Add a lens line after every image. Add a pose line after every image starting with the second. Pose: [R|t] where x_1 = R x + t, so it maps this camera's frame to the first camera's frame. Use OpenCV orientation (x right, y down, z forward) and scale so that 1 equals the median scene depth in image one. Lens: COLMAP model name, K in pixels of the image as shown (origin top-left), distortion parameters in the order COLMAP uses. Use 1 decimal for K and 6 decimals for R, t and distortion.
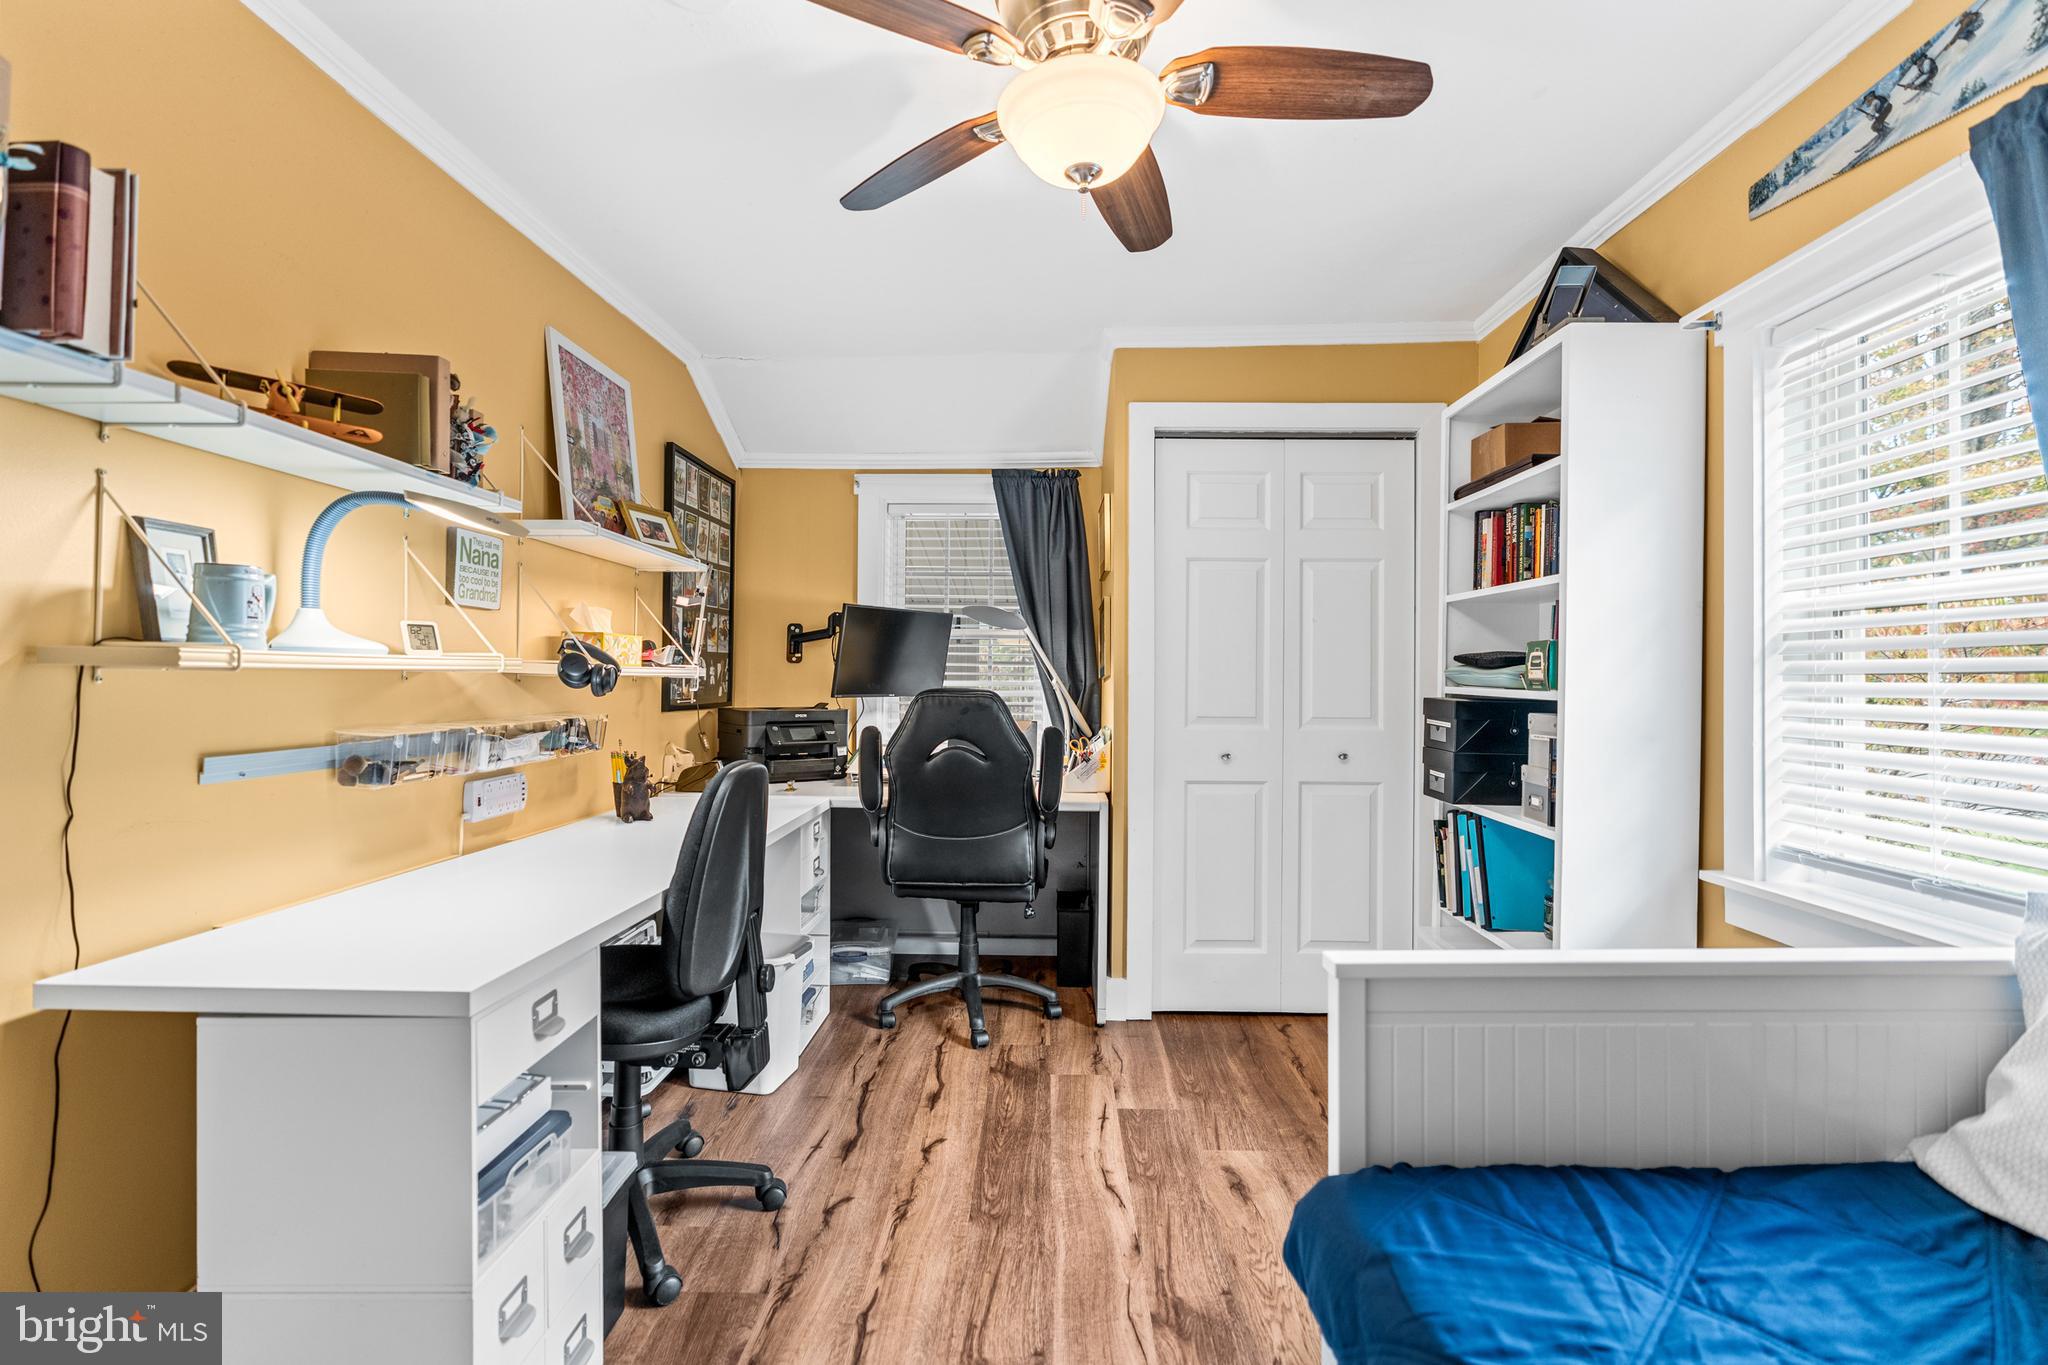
lens RADIAL K [[924.3, 0, 1020.2], [0, 924.3, 676.9], [0, 0, 1]] dist [-0.011371, 0.002398]
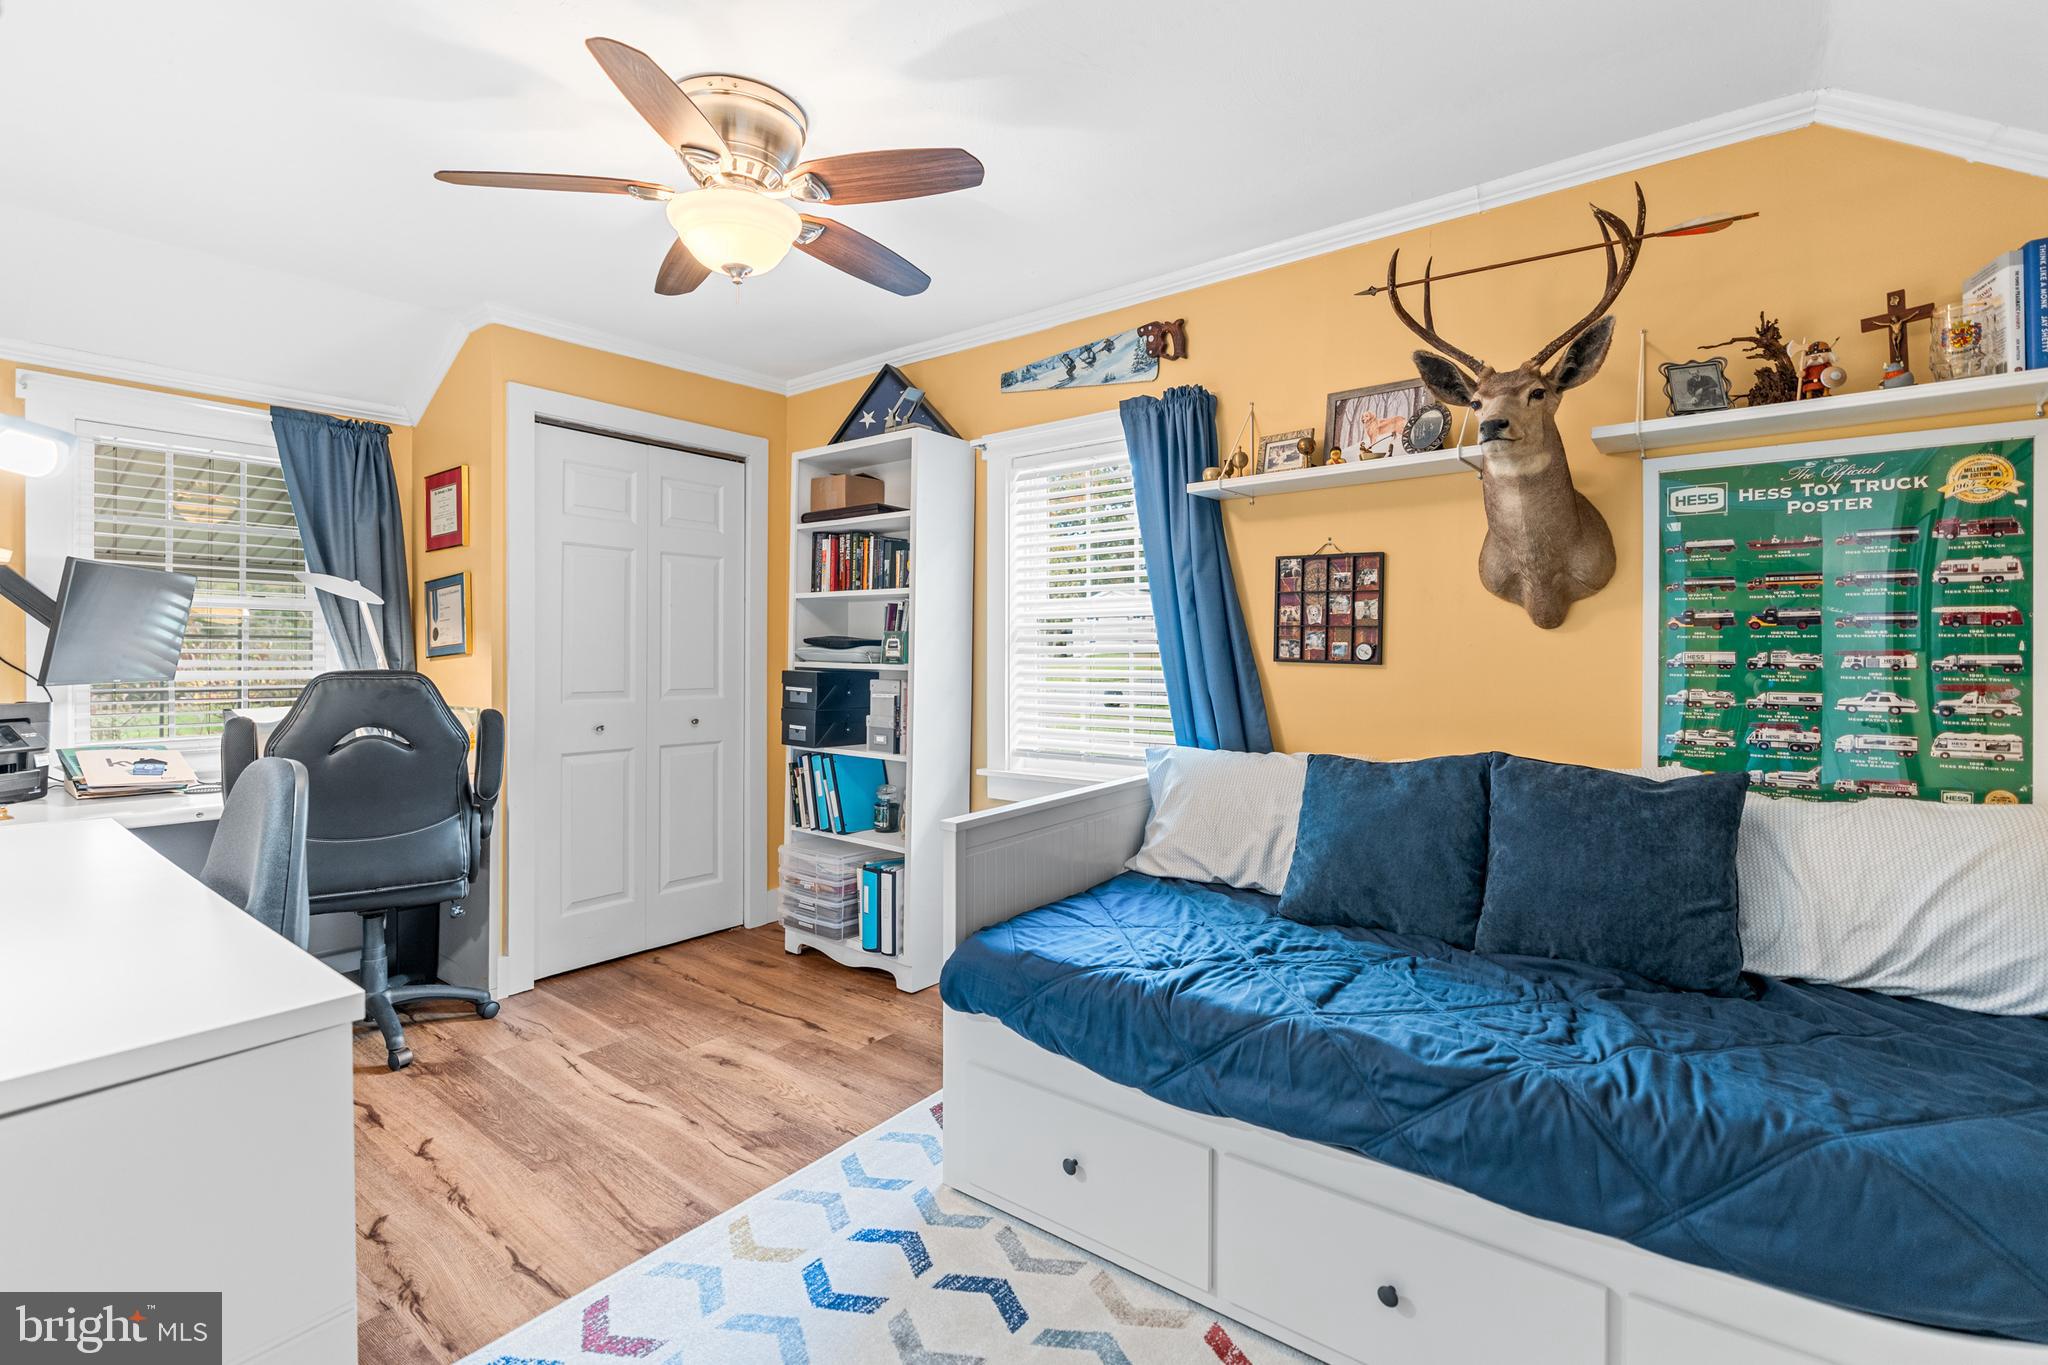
lens RADIAL K [[924.3, 0, 1038.2], [0, 924.3, 670.4], [0, 0, 1]] dist [-0.011371, 0.002398]
pose [[0.579793, -0.018613, 0.814551, -0.461545], [0.000308, 0.999744, 0.022626, -0.008100], [-0.814764, -0.012867, 0.579650, -0.062123]]
